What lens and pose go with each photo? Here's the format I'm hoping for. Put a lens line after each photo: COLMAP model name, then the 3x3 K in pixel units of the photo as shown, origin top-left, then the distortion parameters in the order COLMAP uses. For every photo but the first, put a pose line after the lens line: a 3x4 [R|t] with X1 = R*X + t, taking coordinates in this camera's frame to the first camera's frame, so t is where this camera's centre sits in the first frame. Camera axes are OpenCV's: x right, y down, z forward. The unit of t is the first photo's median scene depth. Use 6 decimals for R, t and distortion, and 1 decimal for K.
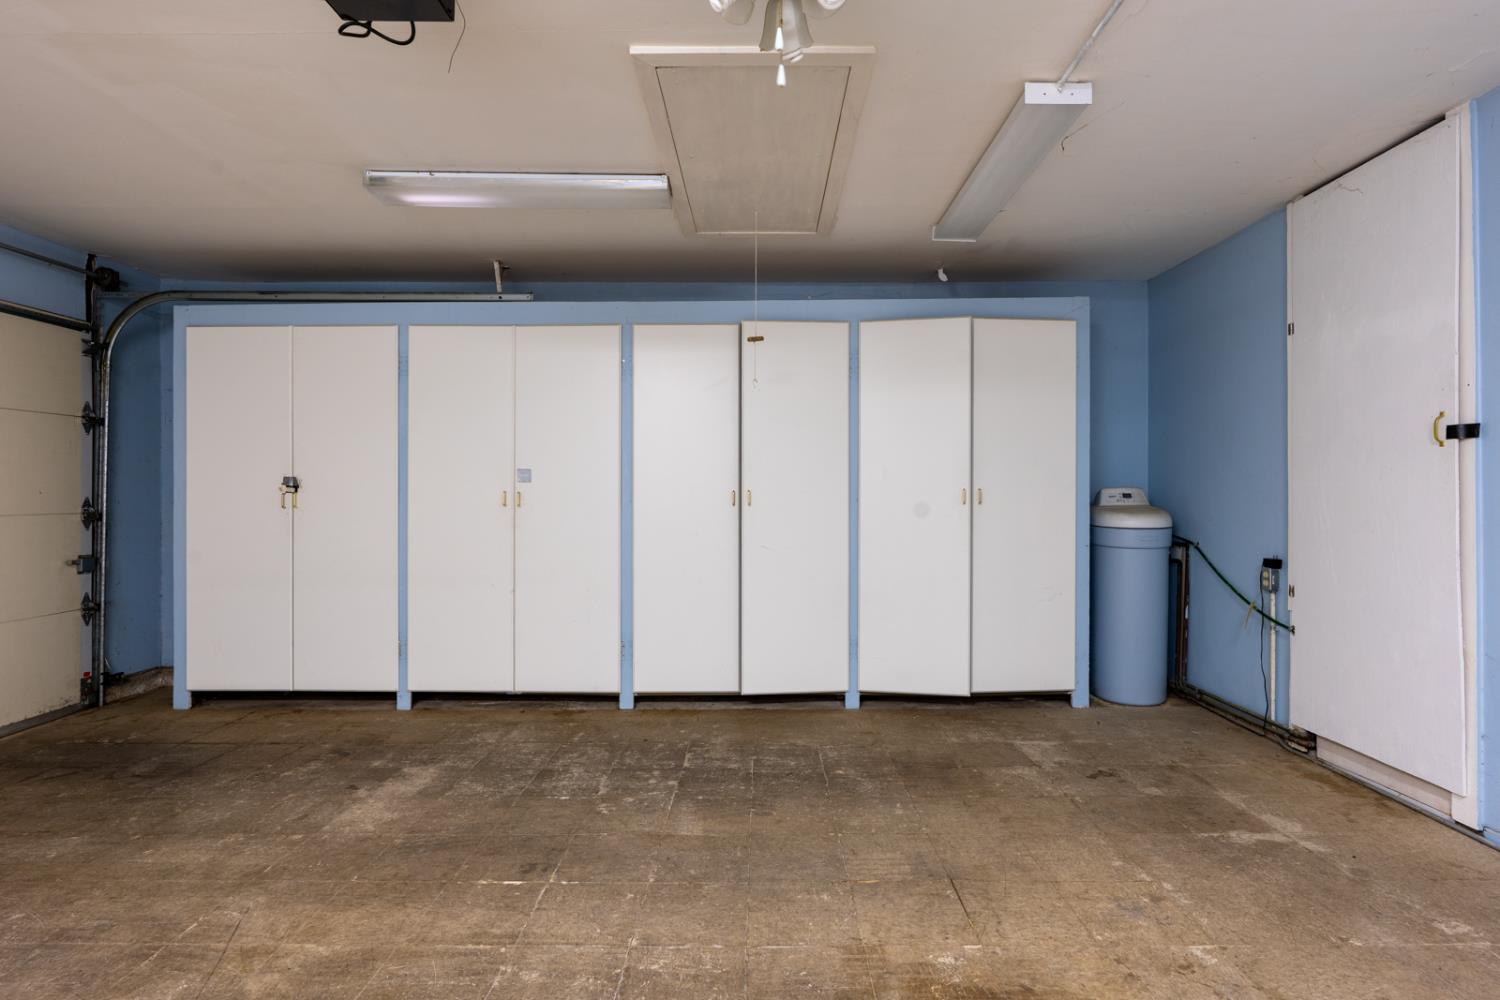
lens RADIAL K [[710.7, 0, 750.3], [0, 710.7, 495.3], [0, 0, 1]] dist [-0.002511, 0.001535]
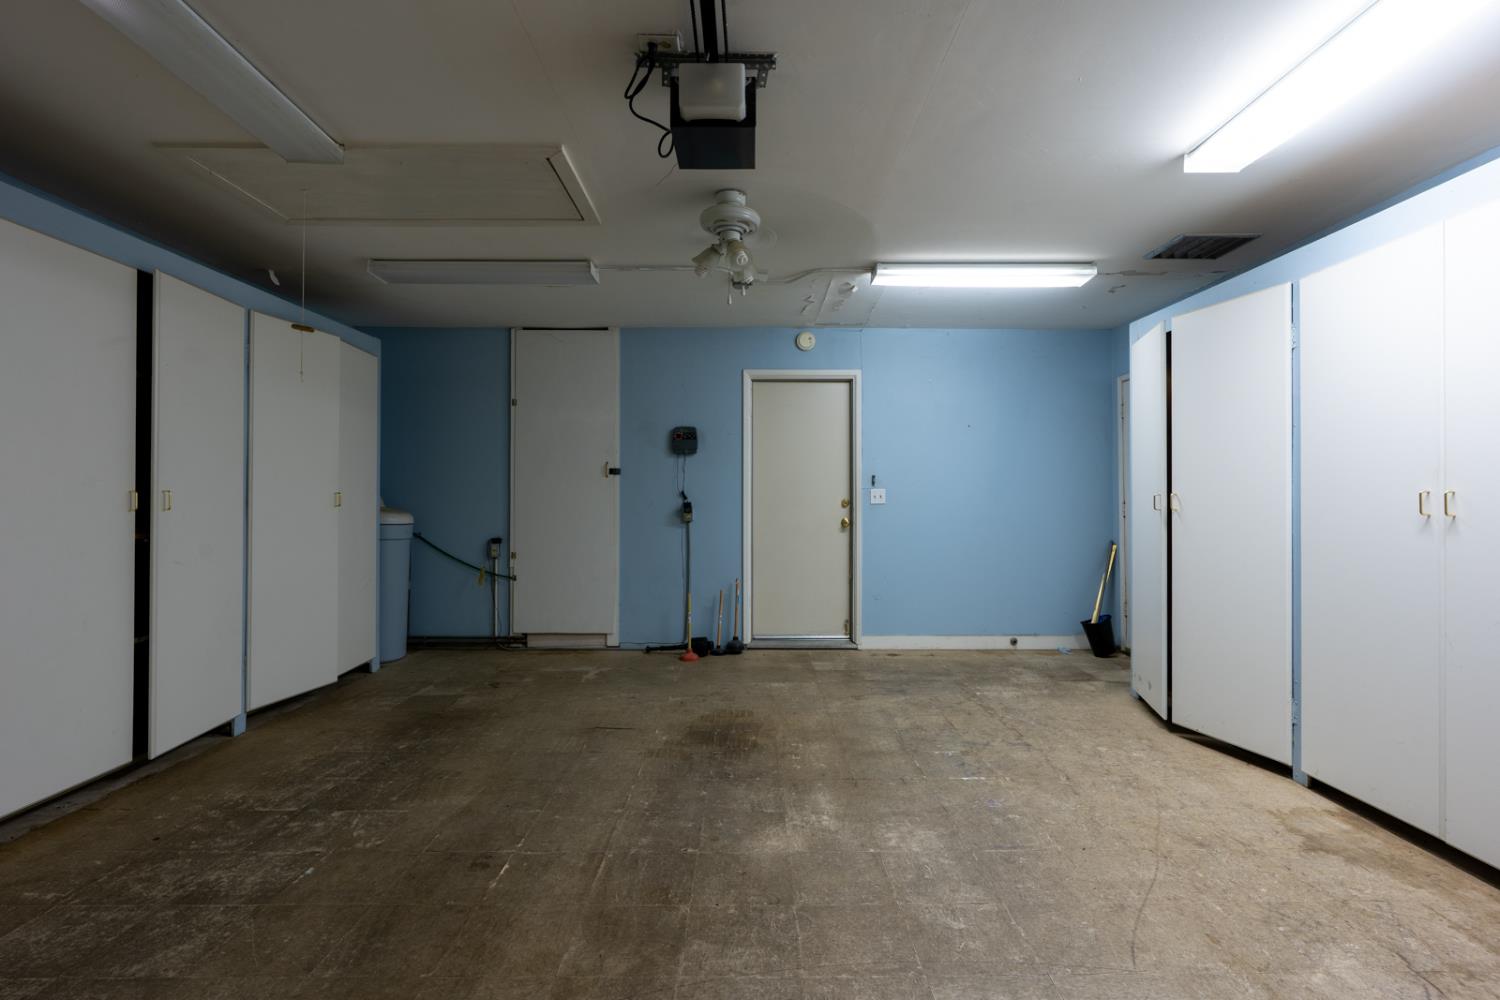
lens RADIAL K [[710.7, 0, 750.3], [0, 710.7, 495.3], [0, 0, 1]] dist [-0.002511, 0.001535]
pose [[-0.016377, 0.009237, 0.999823, -0.980432], [-0.002907, 0.999953, -0.009286, 0.004046], [-0.999862, -0.003058, -0.016350, 0.465010]]
